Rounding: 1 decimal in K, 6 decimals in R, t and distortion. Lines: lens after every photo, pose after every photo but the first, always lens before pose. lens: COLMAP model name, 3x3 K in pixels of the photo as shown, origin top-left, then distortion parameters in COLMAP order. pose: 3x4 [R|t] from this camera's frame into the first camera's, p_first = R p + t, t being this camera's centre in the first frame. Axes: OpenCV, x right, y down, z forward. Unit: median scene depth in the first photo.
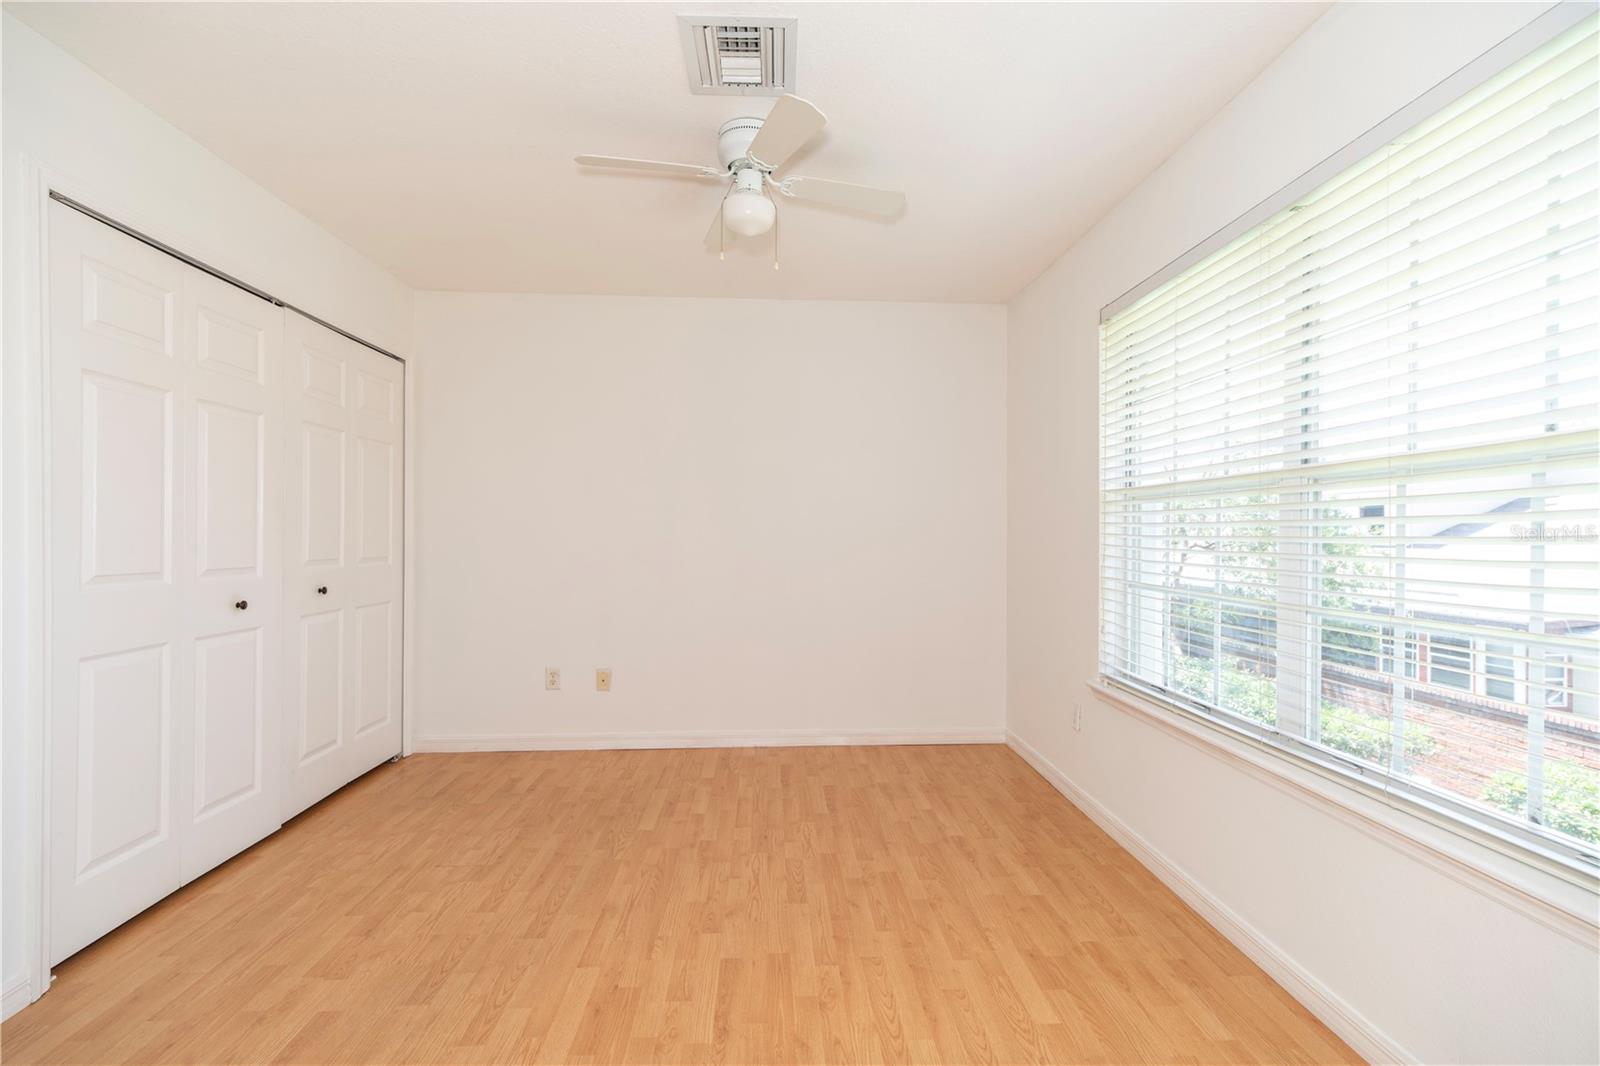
lens RADIAL K [[691.7, 0, 848.3], [0, 691.7, 535.6], [0, 0, 1]] dist [0.008167, 0.001081]
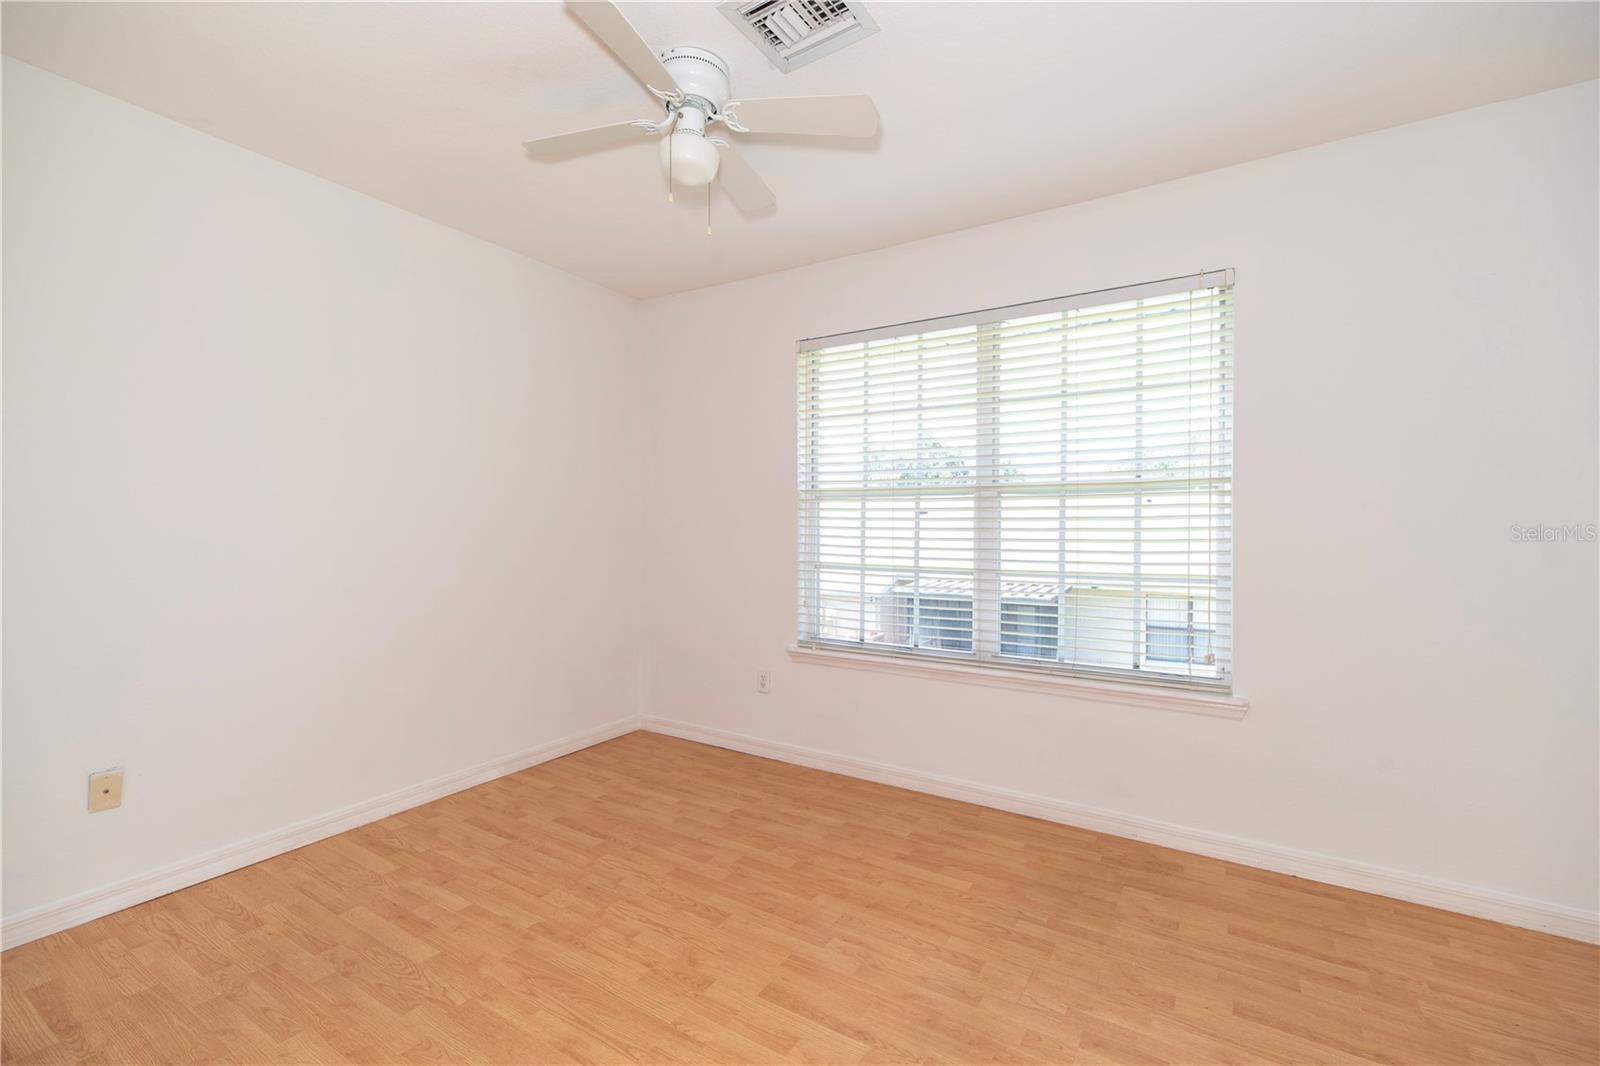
lens RADIAL K [[656.6, 0, 818.9], [0, 656.6, 537.9], [0, 0, 1]] dist [0.000805, 0.000605]
pose [[0.596244, -0.016646, 0.802631, -0.591909], [0.001282, 0.999803, 0.019782, -0.005472], [-0.802802, -0.010766, 0.596148, 0.310335]]
